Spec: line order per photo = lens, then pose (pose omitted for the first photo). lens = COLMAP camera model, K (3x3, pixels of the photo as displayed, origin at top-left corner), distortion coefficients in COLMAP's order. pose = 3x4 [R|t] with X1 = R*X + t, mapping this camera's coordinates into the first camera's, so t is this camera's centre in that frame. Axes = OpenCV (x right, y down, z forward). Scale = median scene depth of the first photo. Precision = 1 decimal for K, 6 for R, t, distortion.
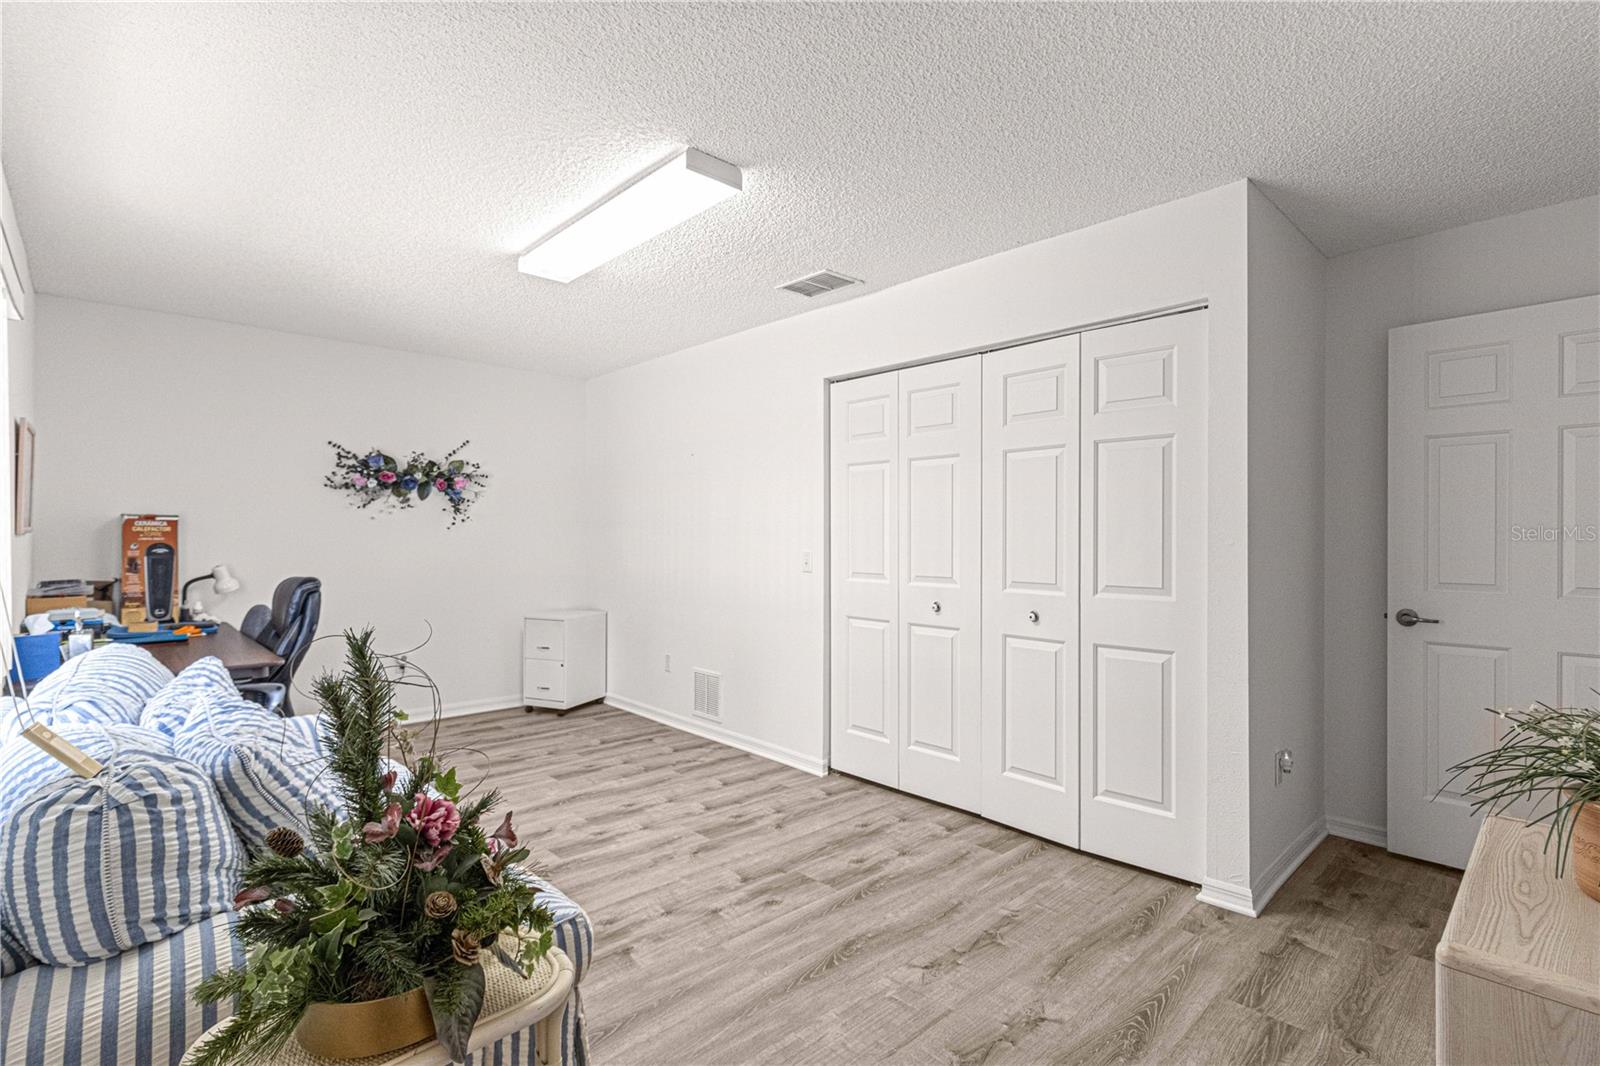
lens RADIAL K [[746.8, 0, 795.1], [0, 746.8, 532.5], [0, 0, 1]] dist [-0.002234, 0.000600]
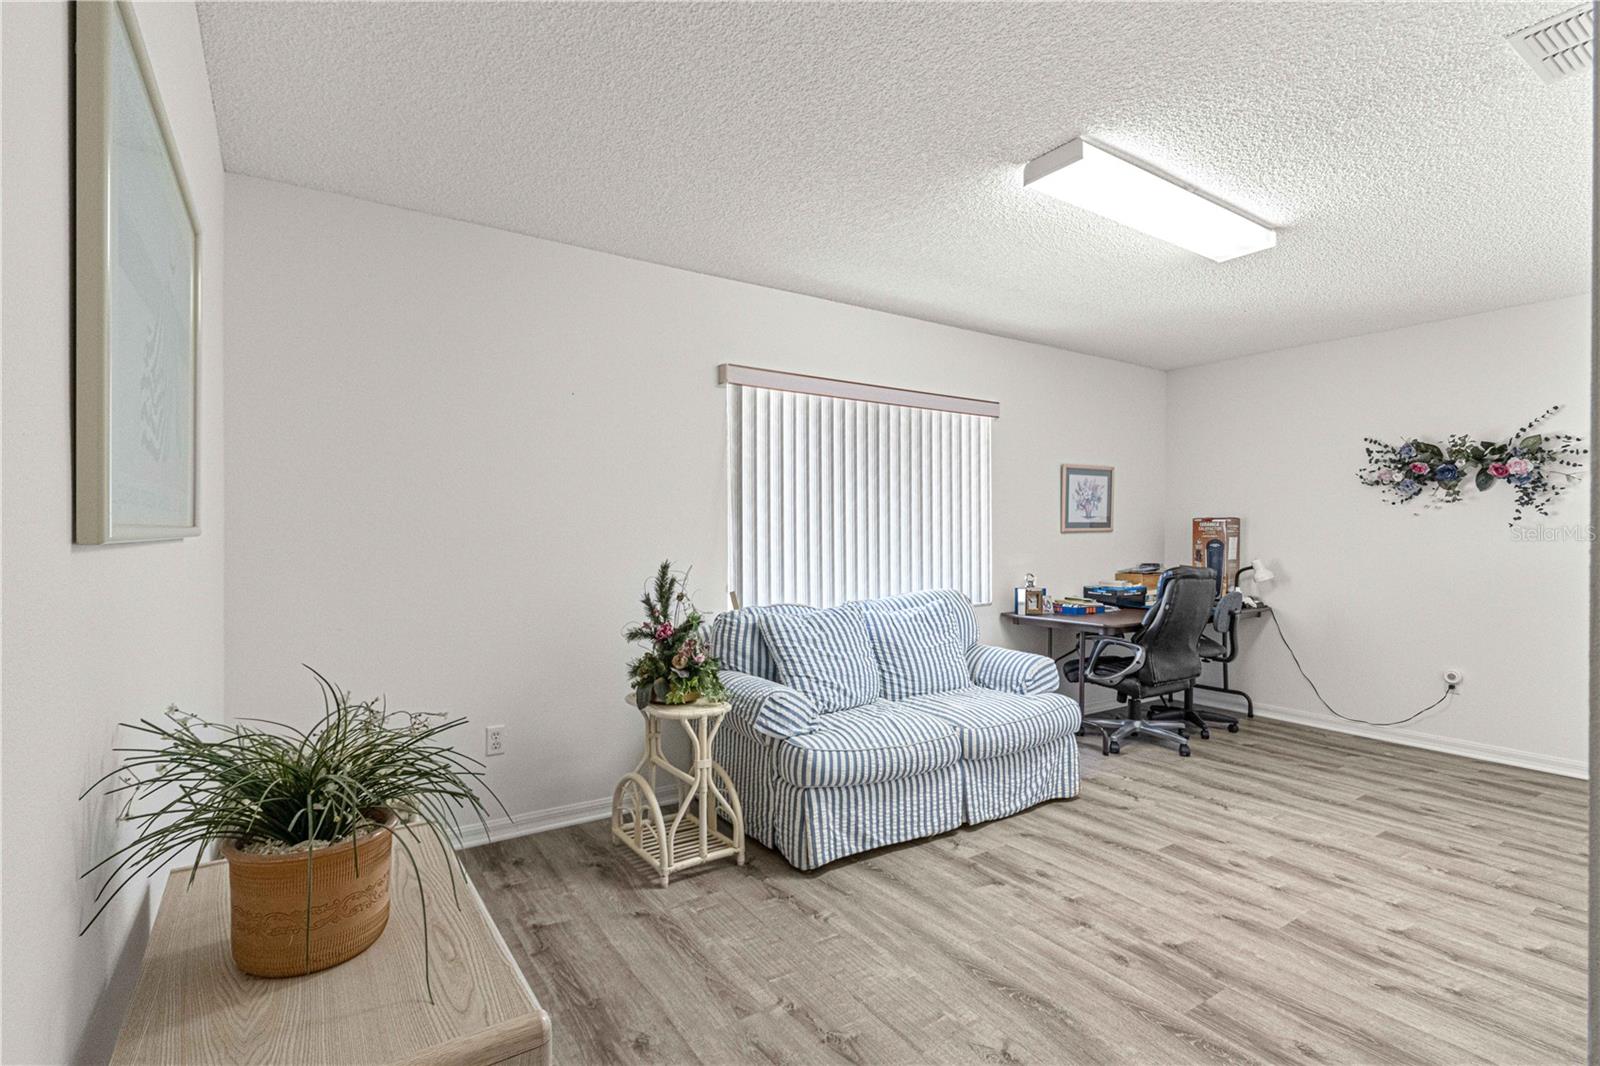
lens RADIAL K [[746.8, 0, 795.1], [0, 746.8, 532.5], [0, 0, 1]] dist [-0.002234, 0.000600]
pose [[-0.158772, -0.004007, -0.987307, 0.560507], [-0.000256, 0.999992, -0.004017, 0.007685], [0.987315, -0.000386, -0.158772, 0.494382]]
